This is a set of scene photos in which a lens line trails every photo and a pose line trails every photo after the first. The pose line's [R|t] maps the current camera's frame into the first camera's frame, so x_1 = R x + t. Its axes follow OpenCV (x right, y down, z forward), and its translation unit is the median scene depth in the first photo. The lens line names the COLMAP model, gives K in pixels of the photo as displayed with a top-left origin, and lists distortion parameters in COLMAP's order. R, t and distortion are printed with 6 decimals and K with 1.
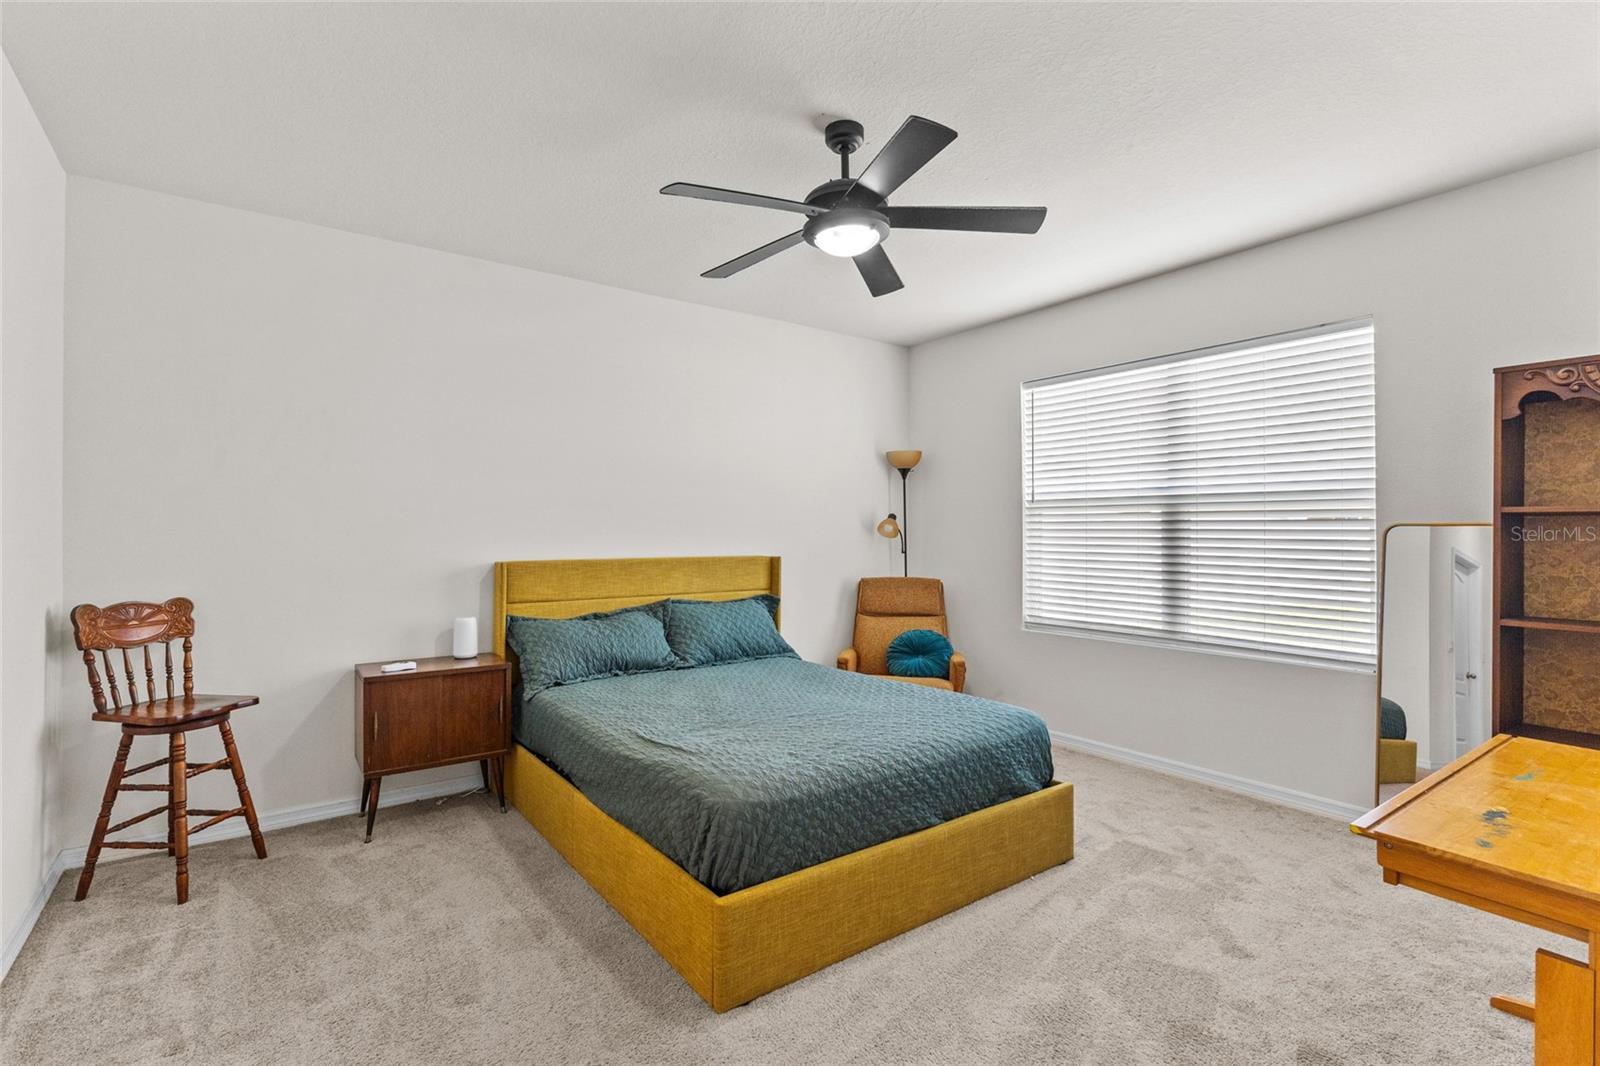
lens RADIAL K [[745.3, 0, 798.4], [0, 745.3, 533.9], [0, 0, 1]] dist [0.004696, 0.000625]
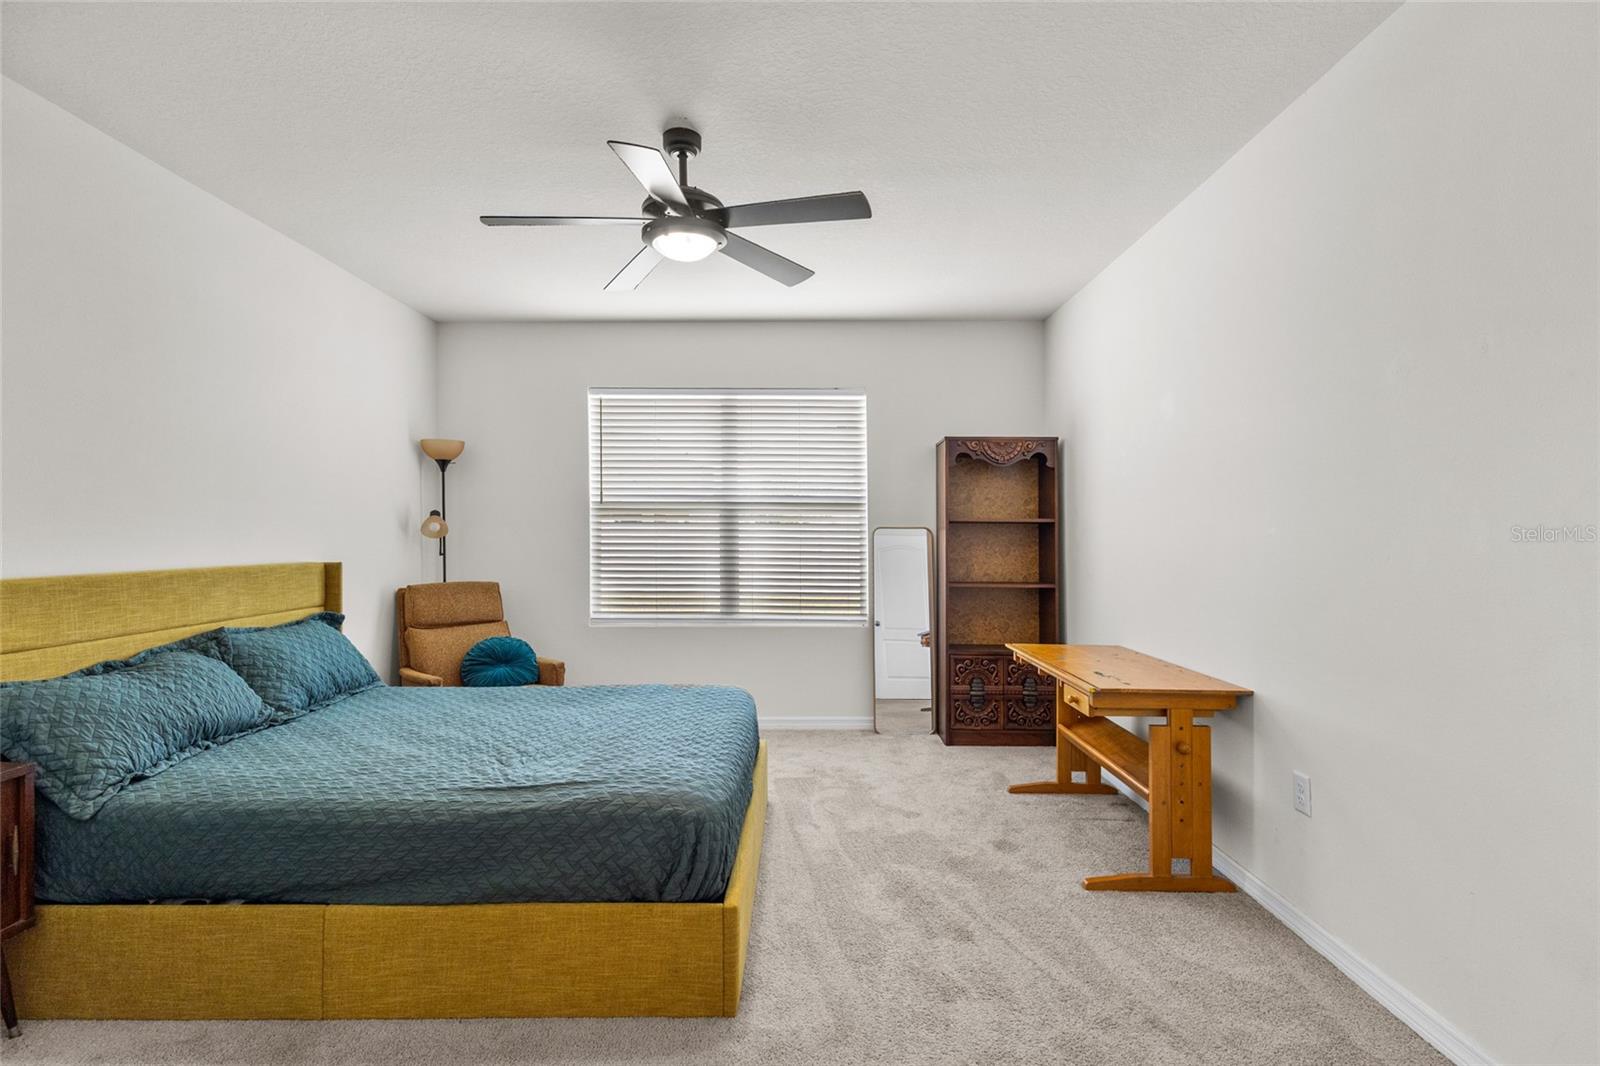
lens RADIAL K [[745.3, 0, 812.8], [0, 745.3, 531.2], [0, 0, 1]] dist [0.004696, 0.000625]
pose [[0.593333, 0.002930, 0.804952, -0.460429], [-0.000116, 0.999994, -0.003554, 0.000496], [-0.804957, 0.002015, 0.593329, 0.178045]]
